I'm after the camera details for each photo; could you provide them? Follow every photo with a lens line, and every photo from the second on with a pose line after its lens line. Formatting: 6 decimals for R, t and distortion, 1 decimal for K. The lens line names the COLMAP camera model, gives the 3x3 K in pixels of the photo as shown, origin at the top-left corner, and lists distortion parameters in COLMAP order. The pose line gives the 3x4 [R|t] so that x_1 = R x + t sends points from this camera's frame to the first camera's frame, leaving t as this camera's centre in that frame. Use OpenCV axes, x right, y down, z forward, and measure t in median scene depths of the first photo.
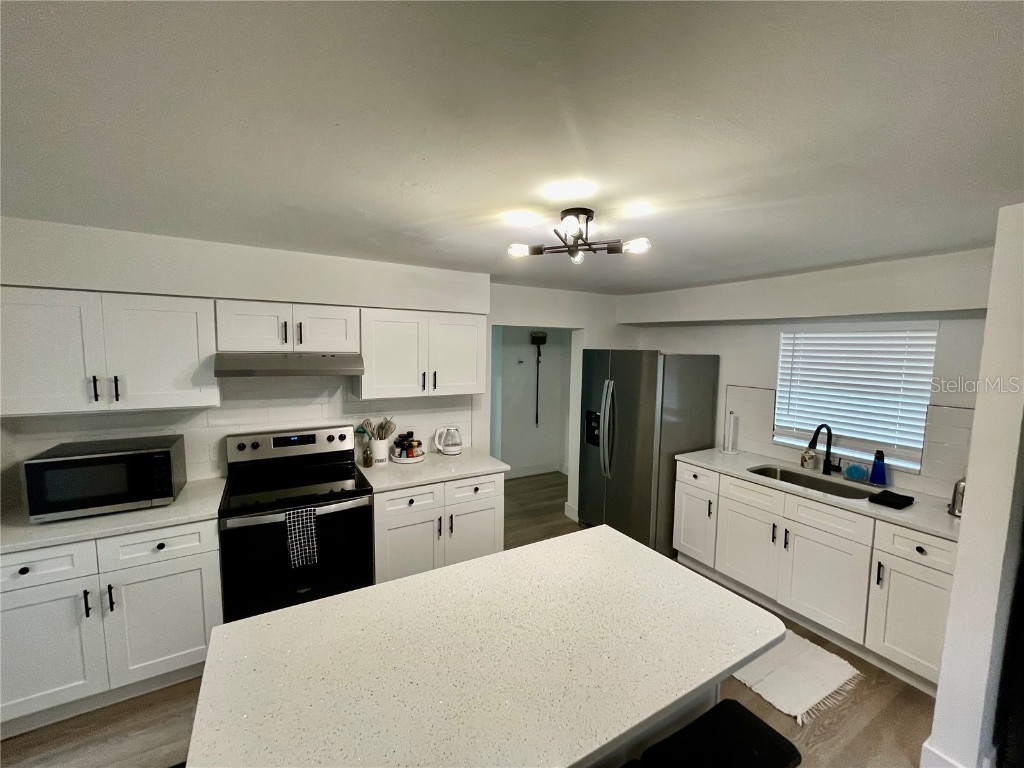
lens RADIAL K [[415.7, 0, 512.7], [0, 415.7, 379.8], [0, 0, 1]] dist [-0.001807, -0.000356]
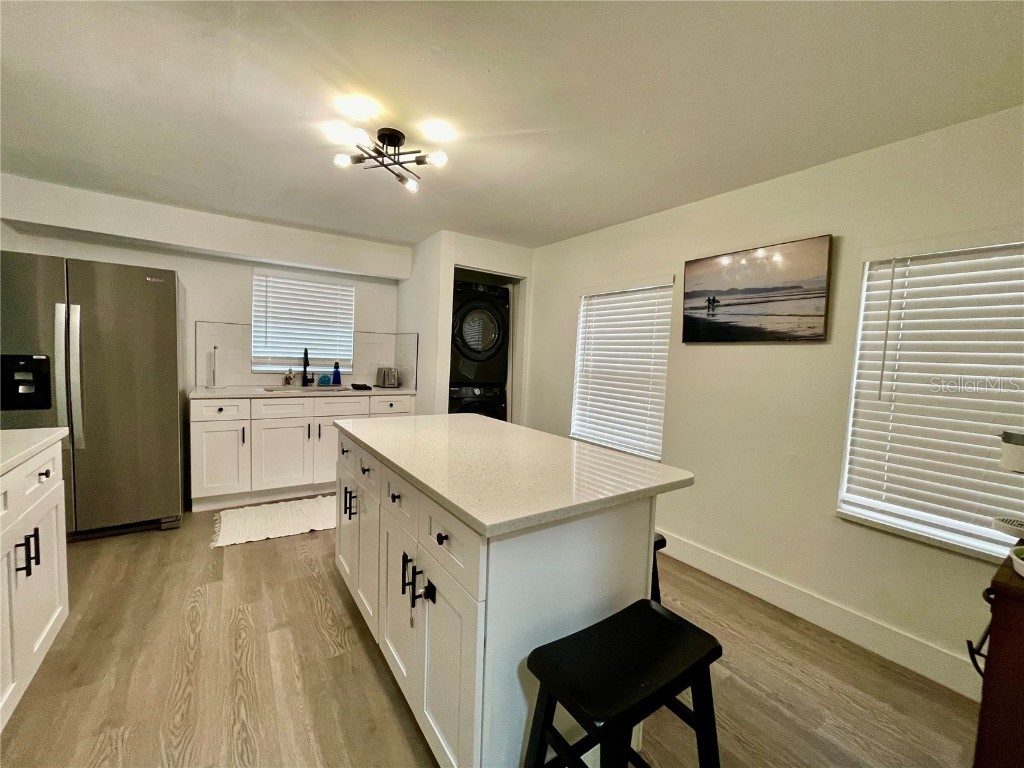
lens RADIAL K [[415.7, 0, 512.3], [0, 415.7, 386.1], [0, 0, 1]] dist [-0.001807, -0.000356]
pose [[-0.073188, -0.092052, 0.993061, -0.636833], [0.039210, 0.994696, 0.095093, 0.124225], [-0.996547, 0.045897, -0.069190, 0.429111]]
